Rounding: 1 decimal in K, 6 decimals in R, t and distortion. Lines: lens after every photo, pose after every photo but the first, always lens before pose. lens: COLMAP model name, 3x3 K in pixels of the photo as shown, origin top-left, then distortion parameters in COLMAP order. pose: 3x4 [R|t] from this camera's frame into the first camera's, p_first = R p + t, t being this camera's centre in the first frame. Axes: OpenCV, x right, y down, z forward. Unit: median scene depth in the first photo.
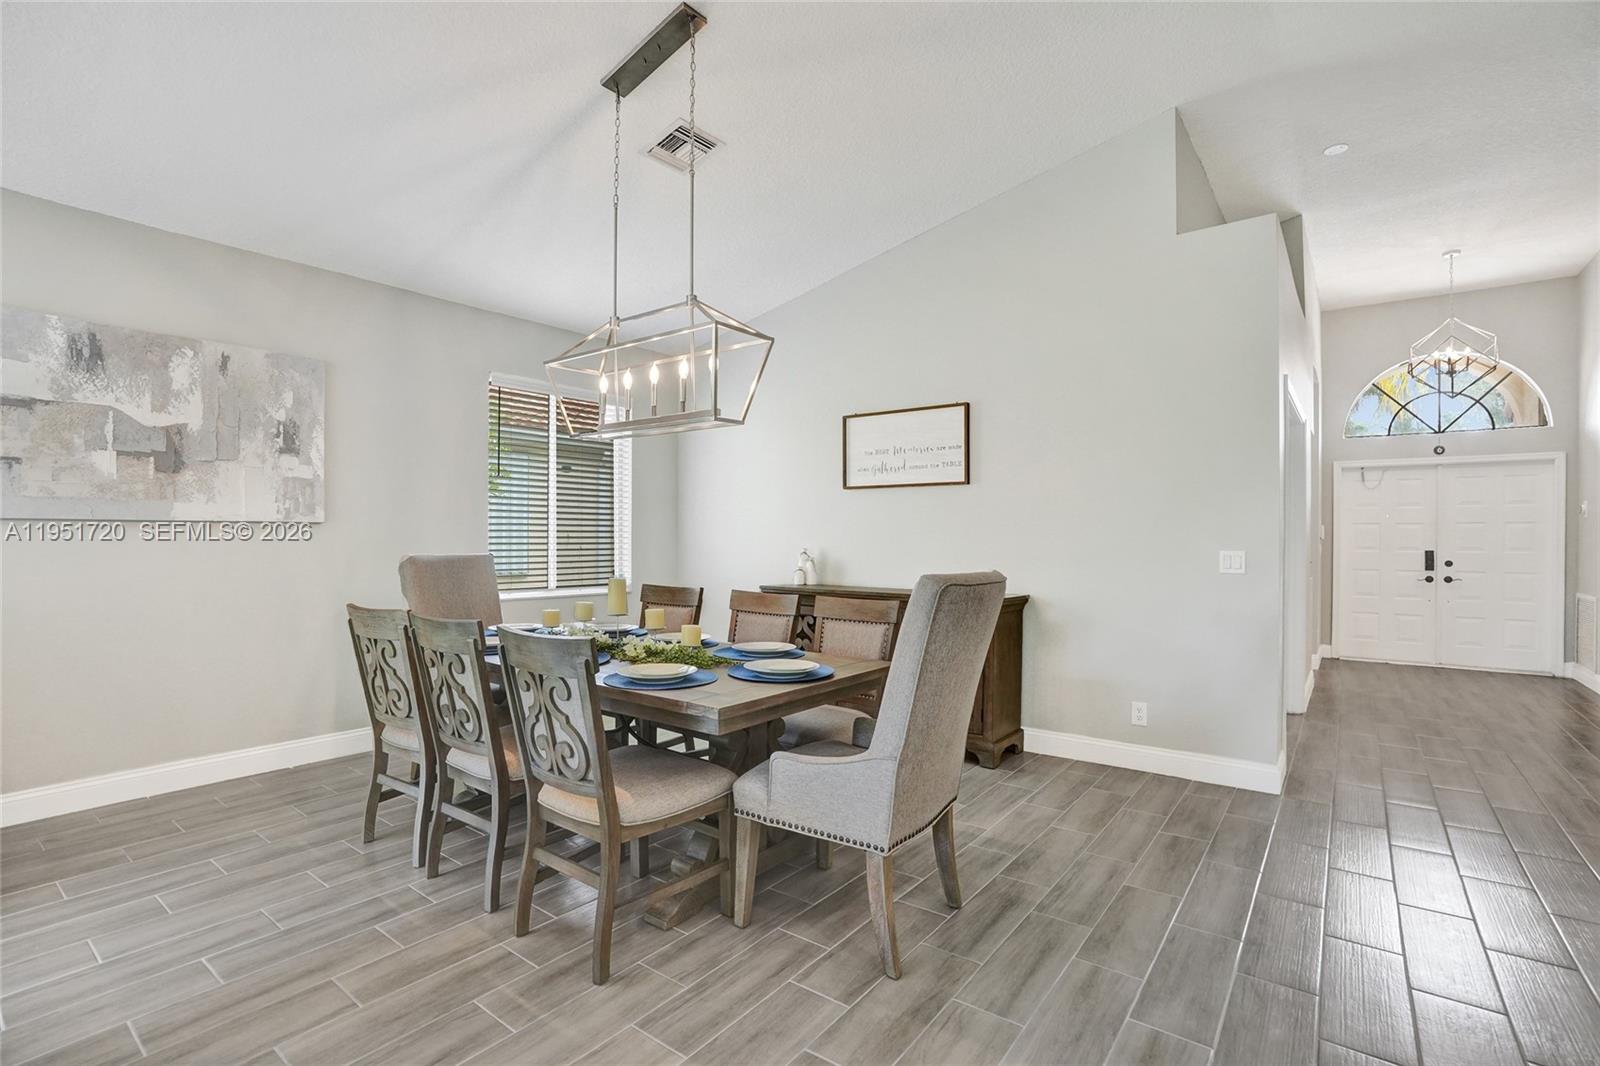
lens RADIAL K [[749.0, 0, 800.0], [0, 749.0, 545.5], [0, 0, 1]] dist [-0.067709, 0.027902]
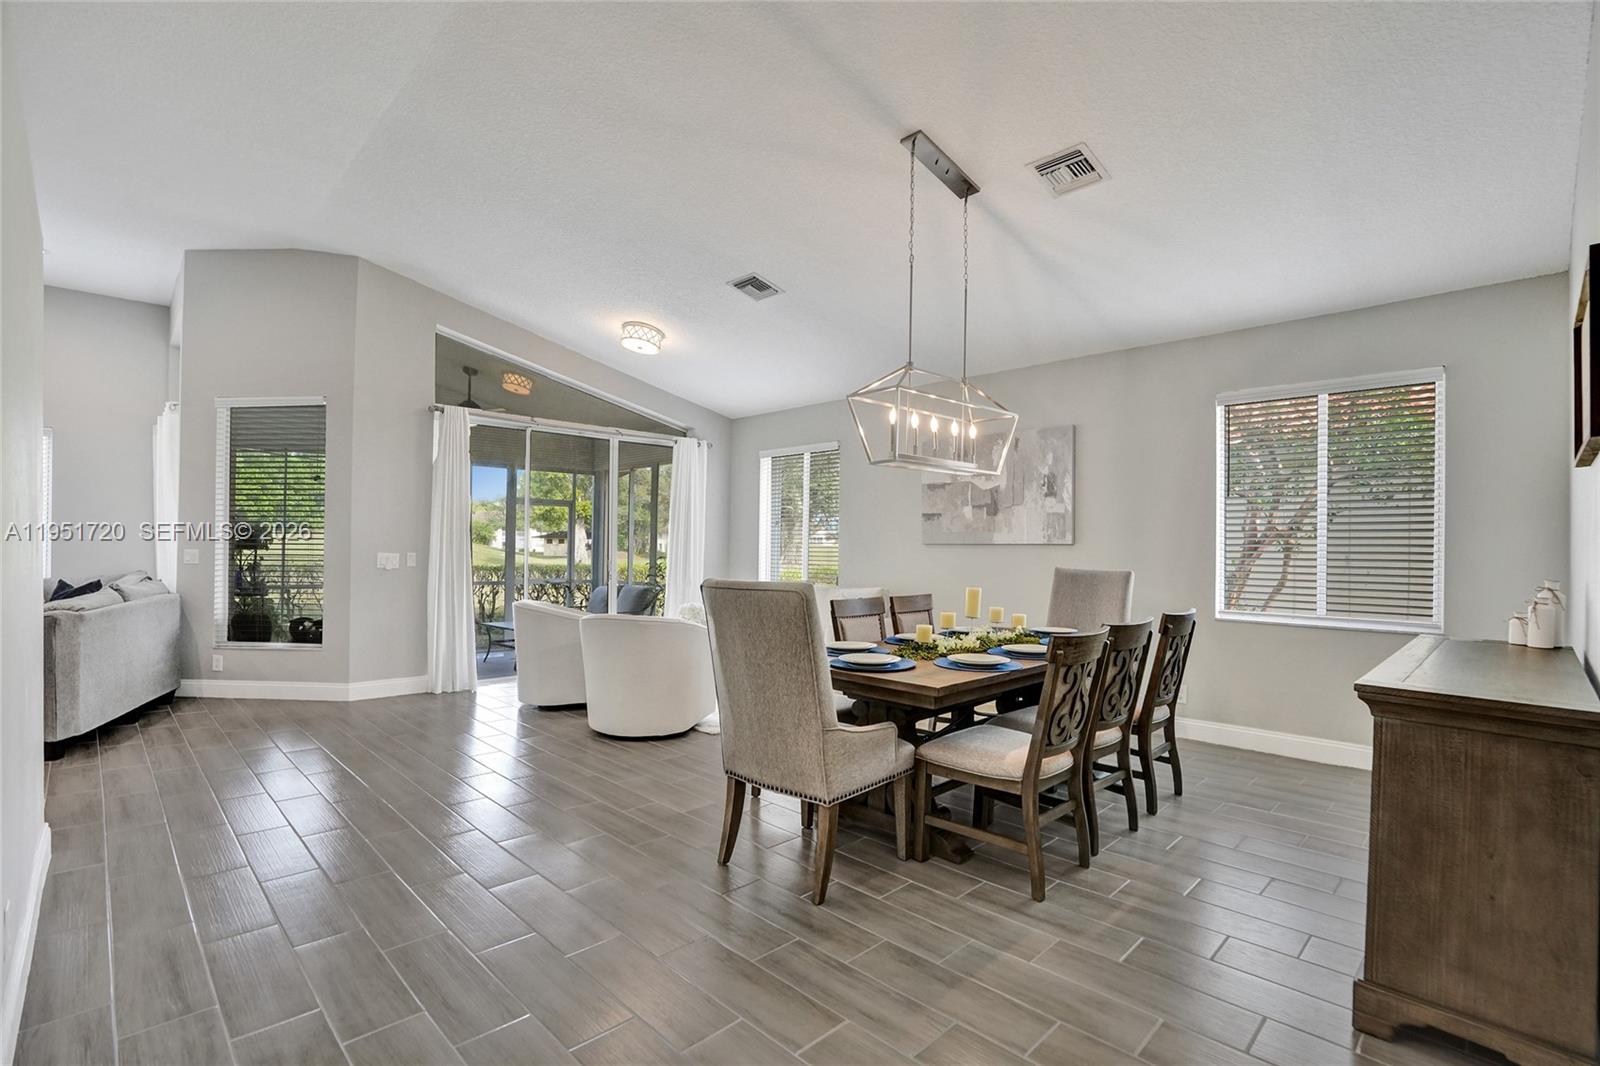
lens RADIAL K [[749.0, 0, 800.0], [0, 749.0, 545.5], [0, 0, 1]] dist [-0.067709, 0.027902]
pose [[-0.138759, -0.010062, -0.990275, 0.911551], [-0.022879, 0.999714, -0.006952, -0.008903], [0.990062, 0.021692, -0.138950, 0.801291]]
